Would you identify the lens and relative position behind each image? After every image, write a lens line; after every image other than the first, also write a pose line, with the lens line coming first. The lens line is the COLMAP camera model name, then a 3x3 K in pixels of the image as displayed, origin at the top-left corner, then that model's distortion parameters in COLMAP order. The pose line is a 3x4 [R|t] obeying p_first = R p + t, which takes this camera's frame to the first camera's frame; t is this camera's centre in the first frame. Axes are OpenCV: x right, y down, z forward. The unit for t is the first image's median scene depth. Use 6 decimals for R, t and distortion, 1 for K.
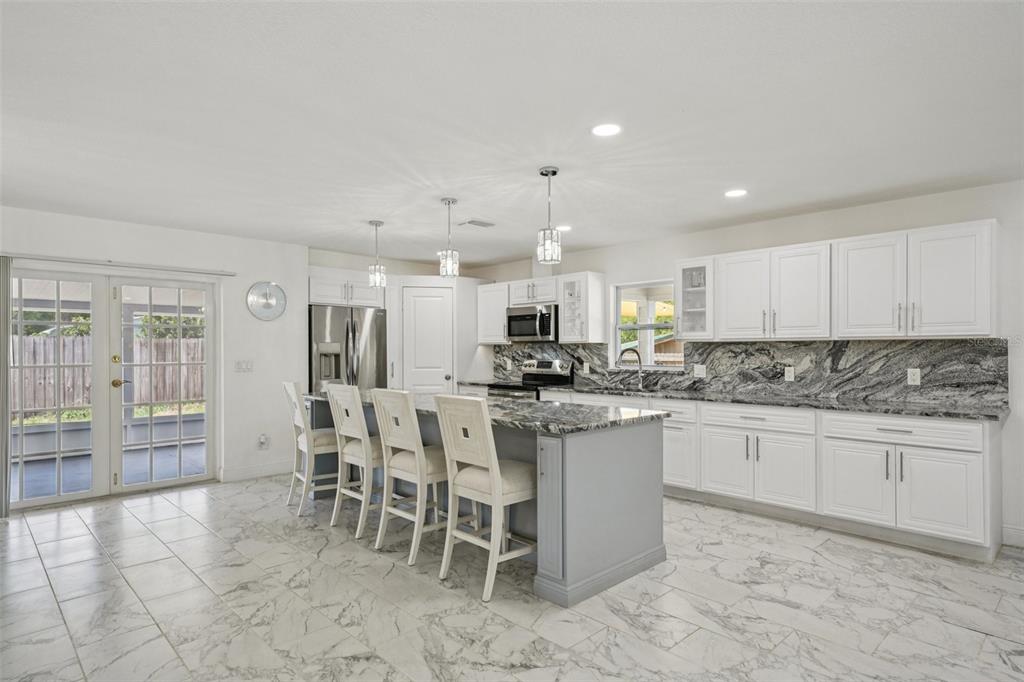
lens RADIAL K [[560.8, 0, 508.9], [0, 560.8, 346.9], [0, 0, 1]] dist [0.017433, -0.000502]
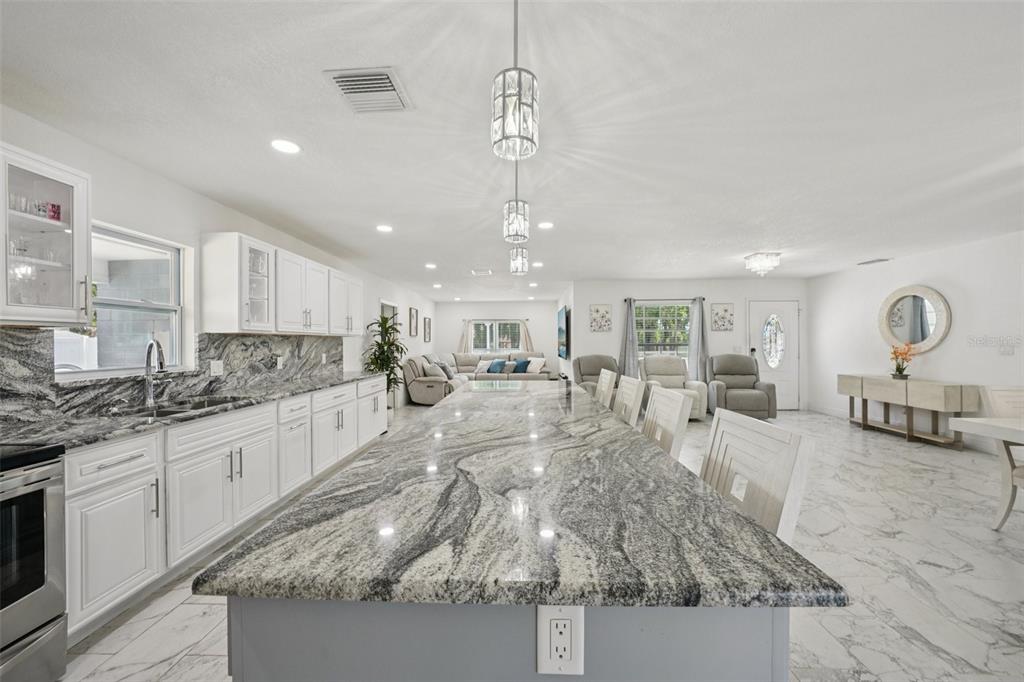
lens RADIAL K [[387.7, 0, 505.4], [0, 387.7, 344.4], [0, 0, 1]] dist [-0.011056, 0.002104]
pose [[-0.688361, 0.000424, 0.725368, -0.438630], [0.002550, 0.999995, 0.001836, 0.009584], [-0.725364, 0.003113, -0.688359, 1.286708]]
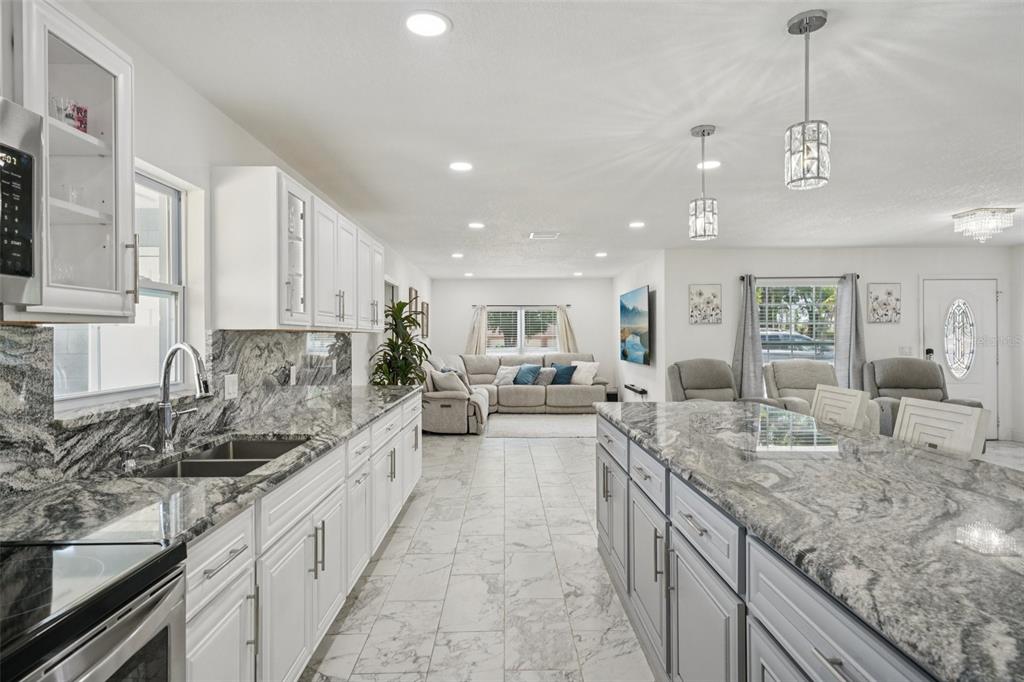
lens RADIAL K [[560.8, 0, 504.6], [0, 560.8, 334.6], [0, 0, 1]] dist [0.017433, -0.000502]
pose [[-0.722046, 0.007073, 0.691809, -0.232839], [0.002568, 0.999968, -0.007543, 0.000370], [-0.691840, -0.003670, -0.722041, 1.424108]]
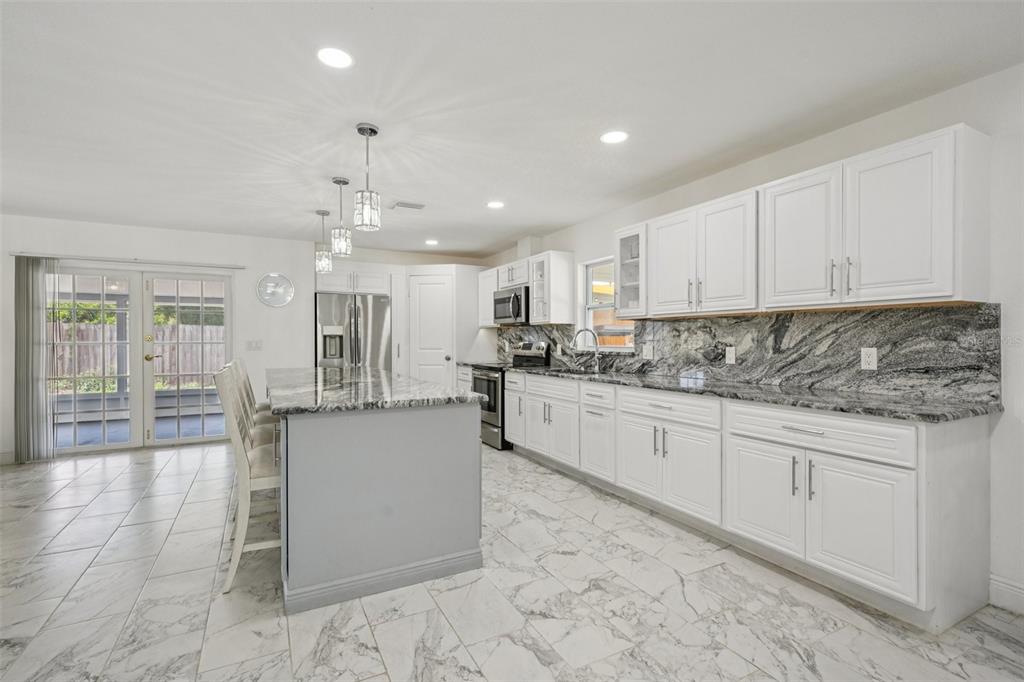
lens RADIAL K [[470.7, 0, 508.7], [0, 470.7, 339.2], [0, 0, 1]] dist [-0.001120, 0.002703]
pose [[0.960867, 0.000382, -0.277008, 0.397688], [0.000838, 0.999990, 0.004286, 0.022110], [0.277007, -0.004351, 0.960858, 0.250721]]
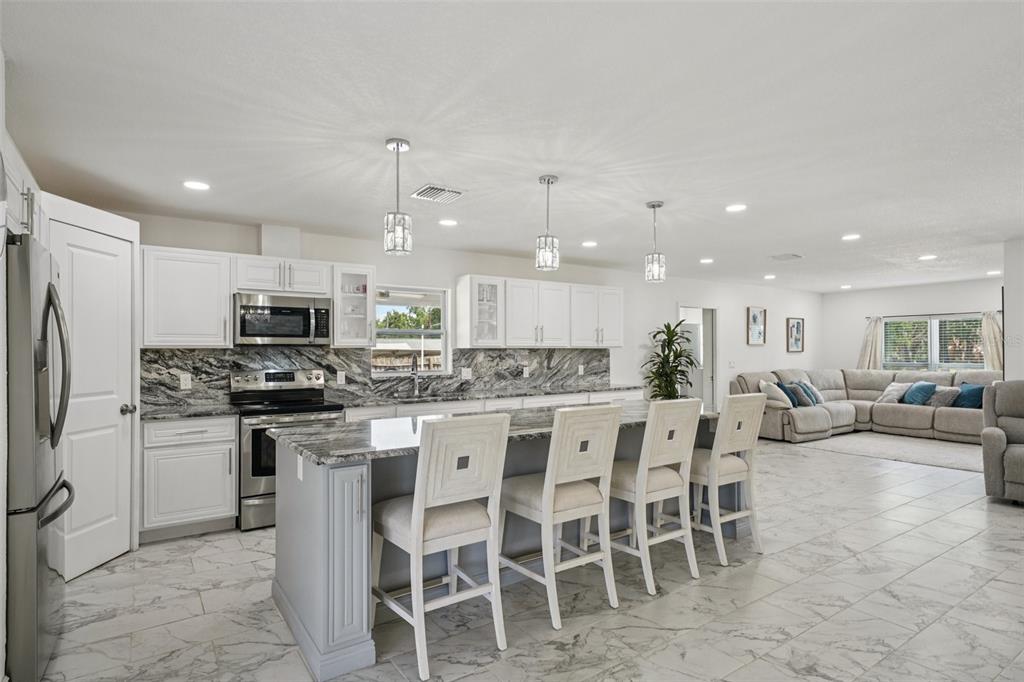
lens RADIAL K [[538.1, 0, 506.3], [0, 538.1, 347.9], [0, 0, 1]] dist [0.004905, 0.004065]
pose [[0.167046, 0.008907, 0.985909, -0.860533], [-0.000214, 0.999960, -0.008997, 0.000480], [-0.985949, 0.001292, 0.167041, 0.876479]]
